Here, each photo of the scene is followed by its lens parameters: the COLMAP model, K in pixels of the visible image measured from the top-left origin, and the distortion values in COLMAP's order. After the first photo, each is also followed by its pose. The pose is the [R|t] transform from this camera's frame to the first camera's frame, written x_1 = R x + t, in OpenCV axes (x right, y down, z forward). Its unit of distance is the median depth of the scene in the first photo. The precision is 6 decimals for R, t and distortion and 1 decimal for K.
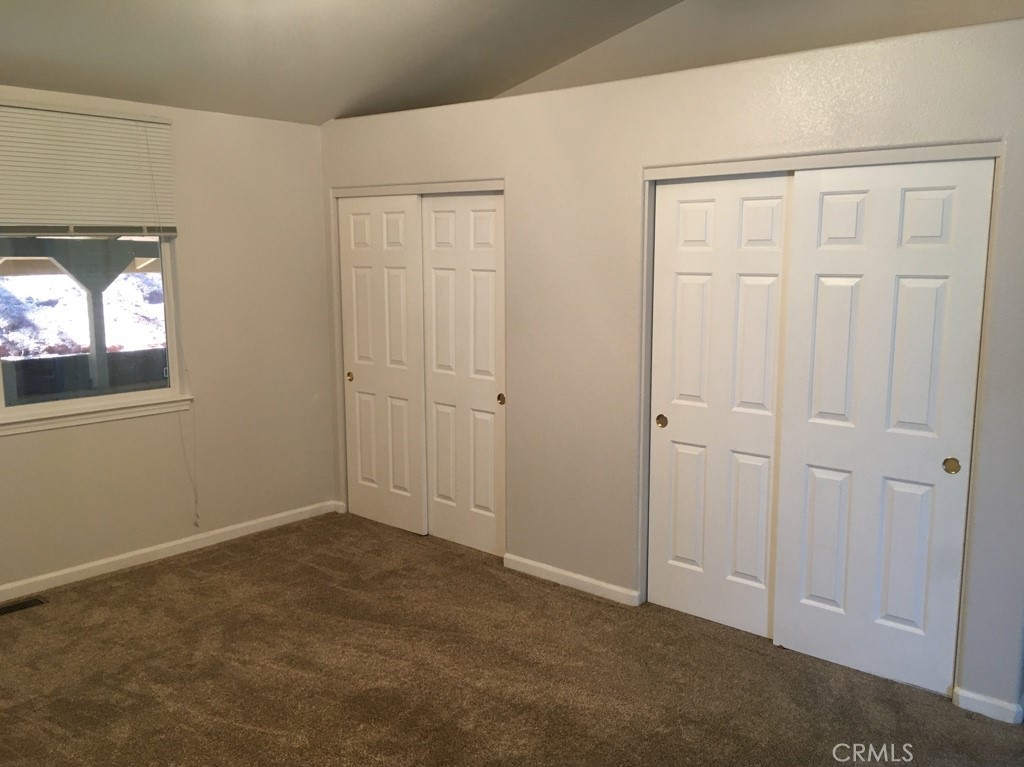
lens RADIAL K [[874.9, 0, 512.7], [0, 874.9, 387.1], [0, 0, 1]] dist [0.056531, -0.022995]
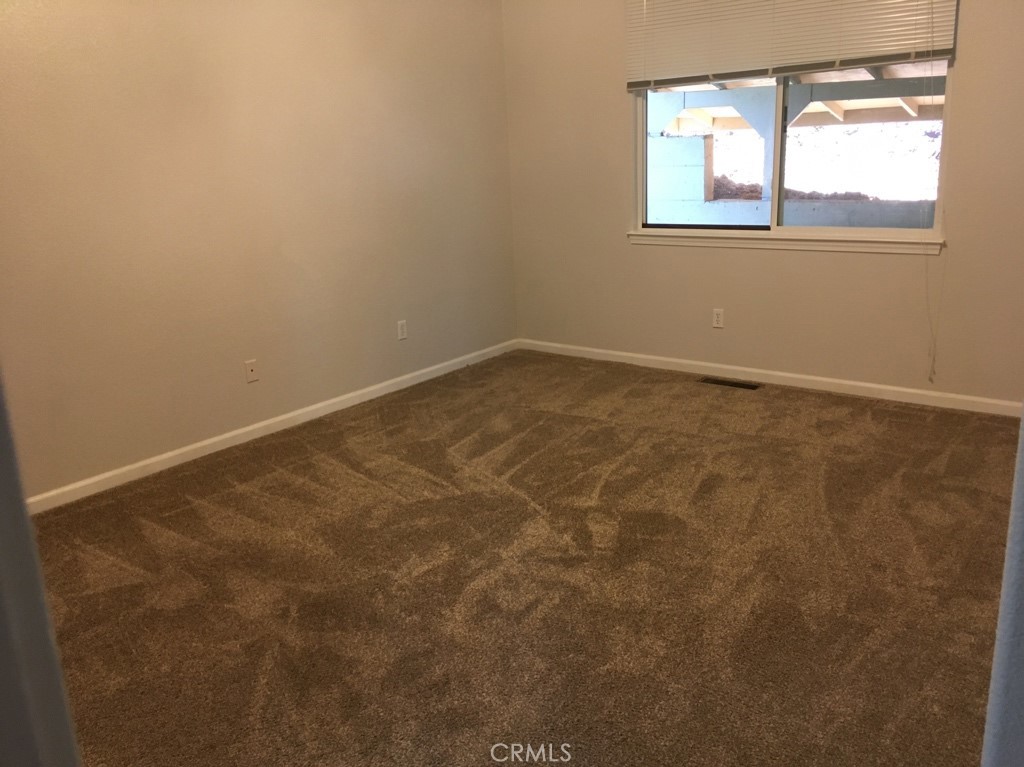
lens RADIAL K [[874.9, 0, 512.3], [0, 874.9, 380.7], [0, 0, 1]] dist [0.056531, -0.022995]
pose [[0.040798, 0.259162, -0.964972, 0.657105], [-0.101379, 0.961866, 0.254041, -0.047464], [0.994011, 0.087463, 0.065516, 0.599866]]
